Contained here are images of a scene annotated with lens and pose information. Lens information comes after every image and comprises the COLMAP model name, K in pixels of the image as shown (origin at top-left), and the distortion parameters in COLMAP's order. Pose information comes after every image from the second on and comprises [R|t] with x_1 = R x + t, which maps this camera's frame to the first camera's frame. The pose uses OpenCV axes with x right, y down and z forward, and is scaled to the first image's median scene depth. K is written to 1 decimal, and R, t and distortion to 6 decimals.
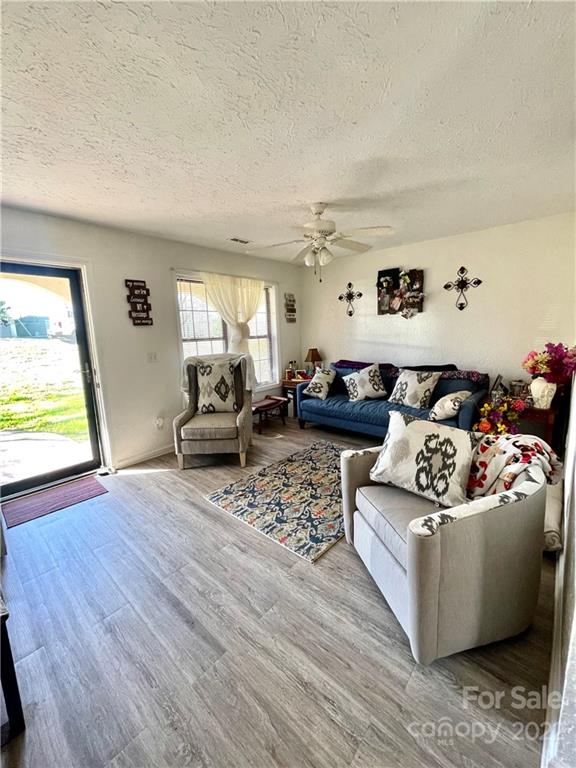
lens RADIAL K [[308.0, 0, 287.2], [0, 308.0, 387.8], [0, 0, 1]] dist [-0.000841, -0.000012]
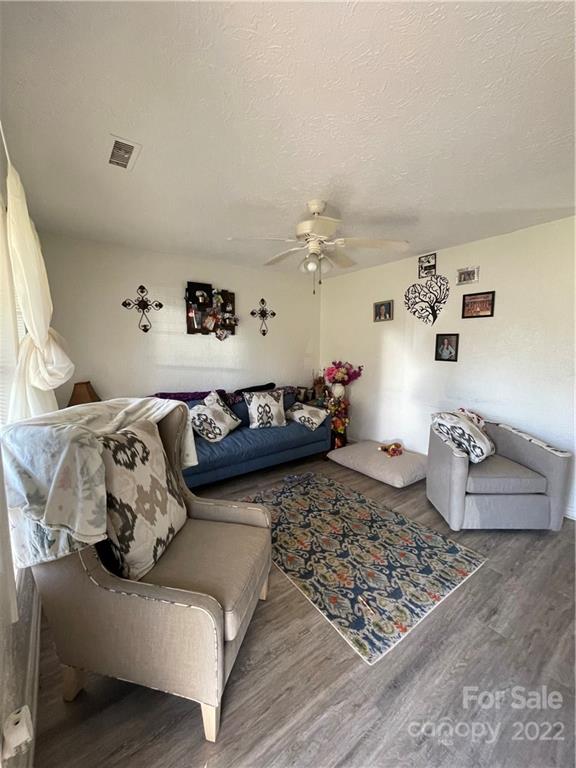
lens RADIAL K [[312.2, 0, 288.0], [0, 312.2, 384.0], [0, 0, 1]] dist [0.000262, 0.000304]
pose [[0.198653, -0.087246, 0.976179, -0.532608], [0.173452, 0.983437, 0.052597, -0.113345], [-0.964599, 0.158871, 0.210495, 0.652850]]
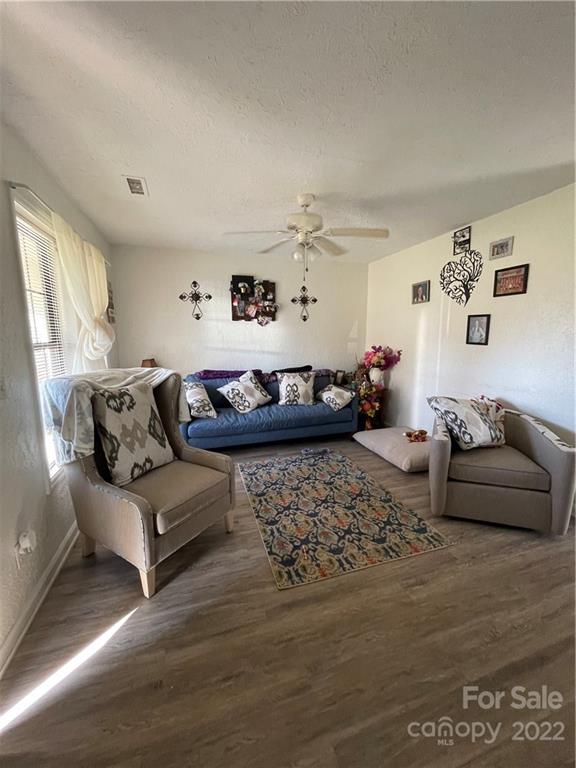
lens RADIAL K [[312.2, 0, 288.0], [0, 312.2, 384.0], [0, 0, 1]] dist [0.000262, 0.000304]
pose [[0.500526, -0.109267, 0.858798, -0.529186], [0.149957, 0.987950, 0.038301, -0.058363], [-0.852635, 0.109612, 0.510880, 0.419651]]
